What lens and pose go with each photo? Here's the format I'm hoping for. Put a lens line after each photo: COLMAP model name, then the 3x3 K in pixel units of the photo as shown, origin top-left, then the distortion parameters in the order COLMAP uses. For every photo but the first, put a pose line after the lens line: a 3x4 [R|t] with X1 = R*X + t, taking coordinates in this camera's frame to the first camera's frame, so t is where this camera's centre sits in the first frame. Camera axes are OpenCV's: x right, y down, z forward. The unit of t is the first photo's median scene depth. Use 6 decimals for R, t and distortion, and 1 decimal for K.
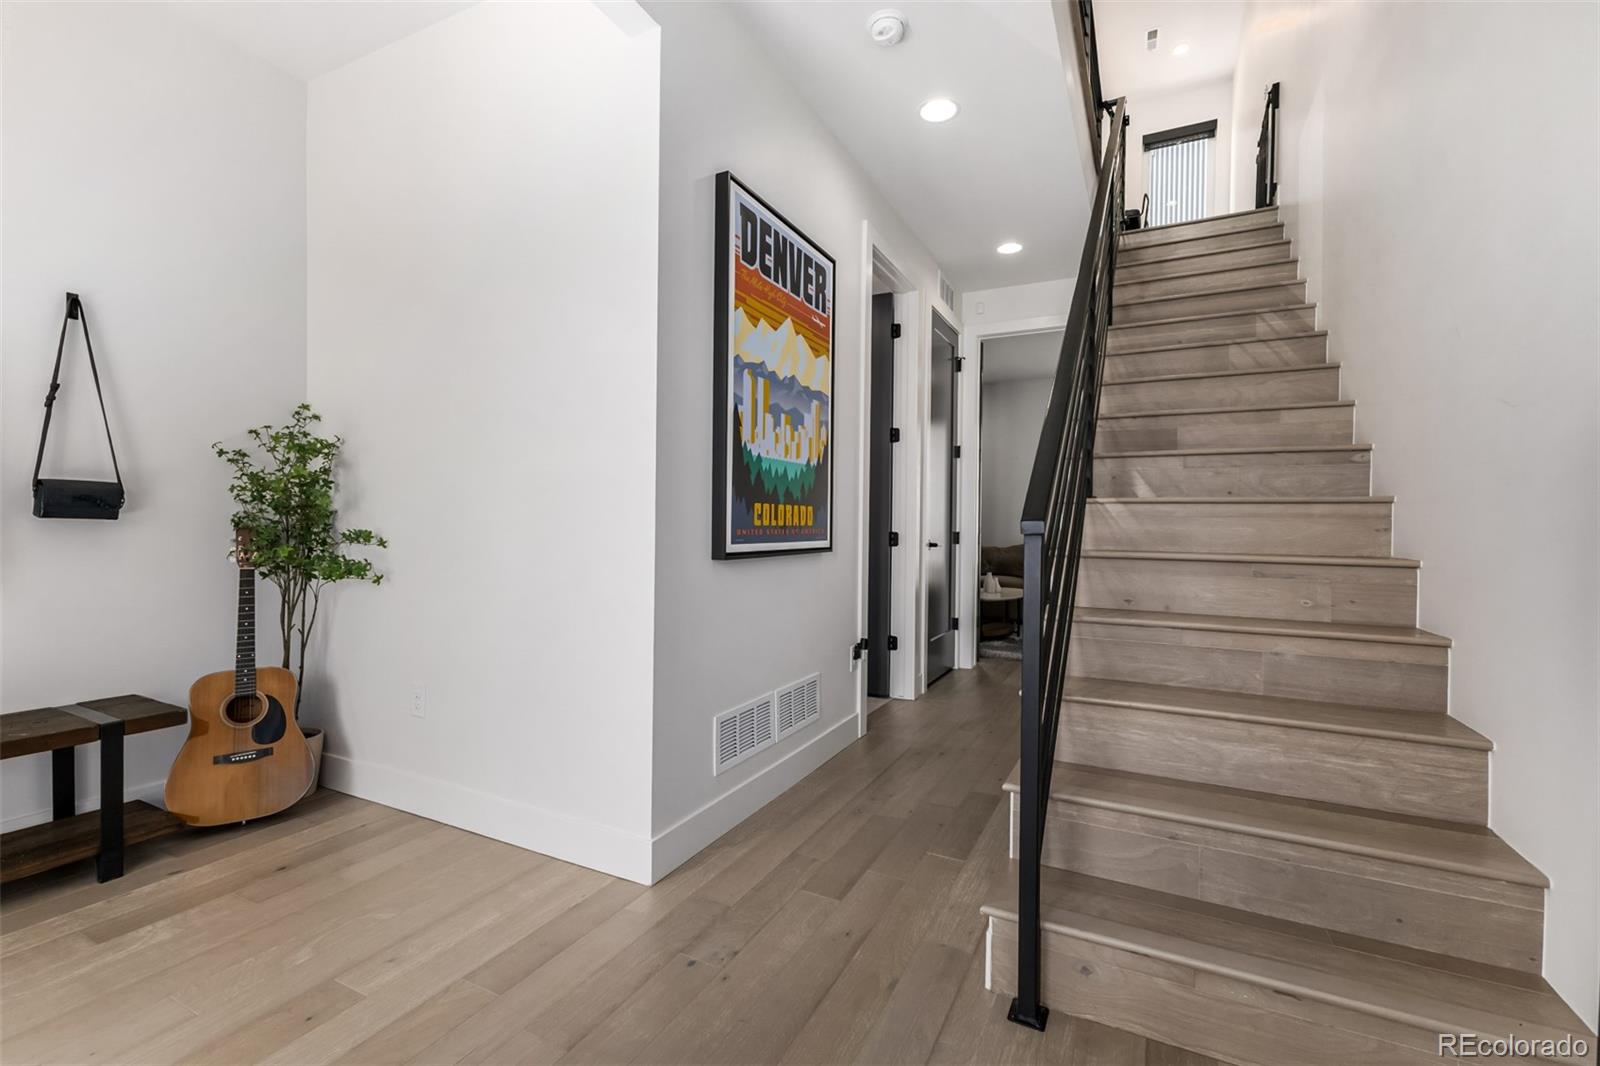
lens RADIAL K [[694.6, 0, 796.1], [0, 694.6, 531.7], [0, 0, 1]] dist [0.010367, -0.002631]
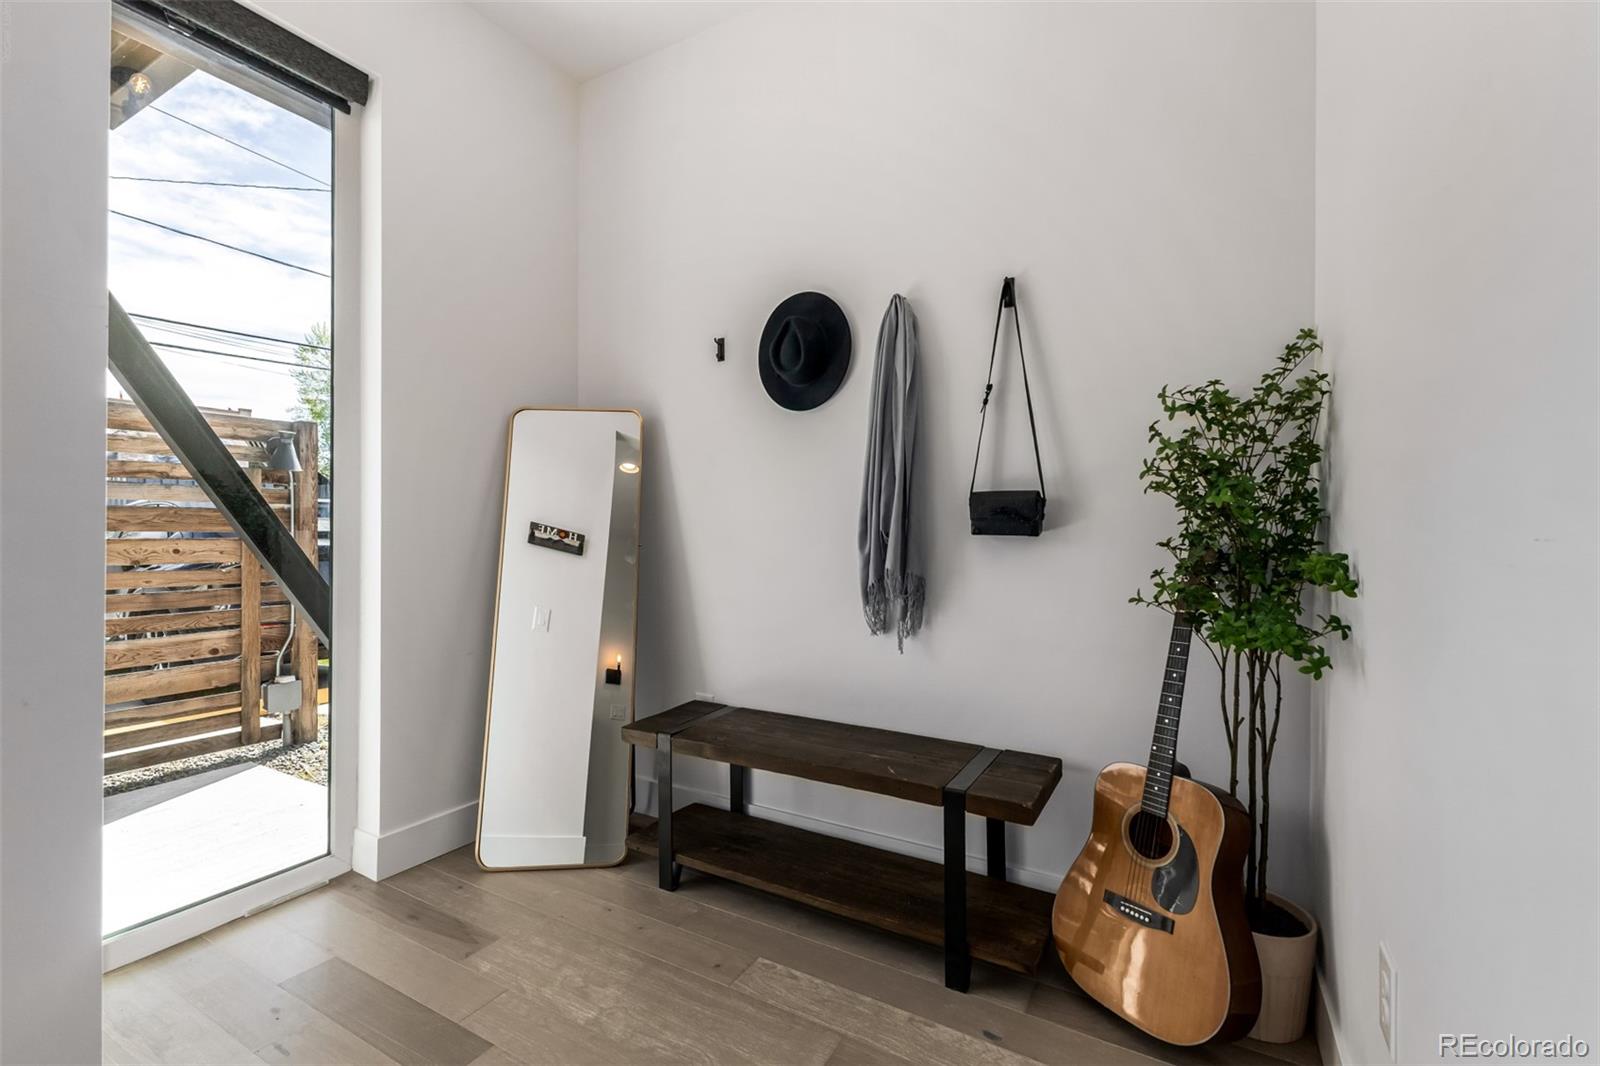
lens RADIAL K [[694.6, 0, 794.2], [0, 694.6, 532.3], [0, 0, 1]] dist [0.010367, -0.002631]
pose [[-0.058804, -0.017879, -0.998109, -0.154293], [-0.010723, 0.999793, -0.017278, -0.005055], [0.998212, 0.009687, -0.058983, 0.786234]]
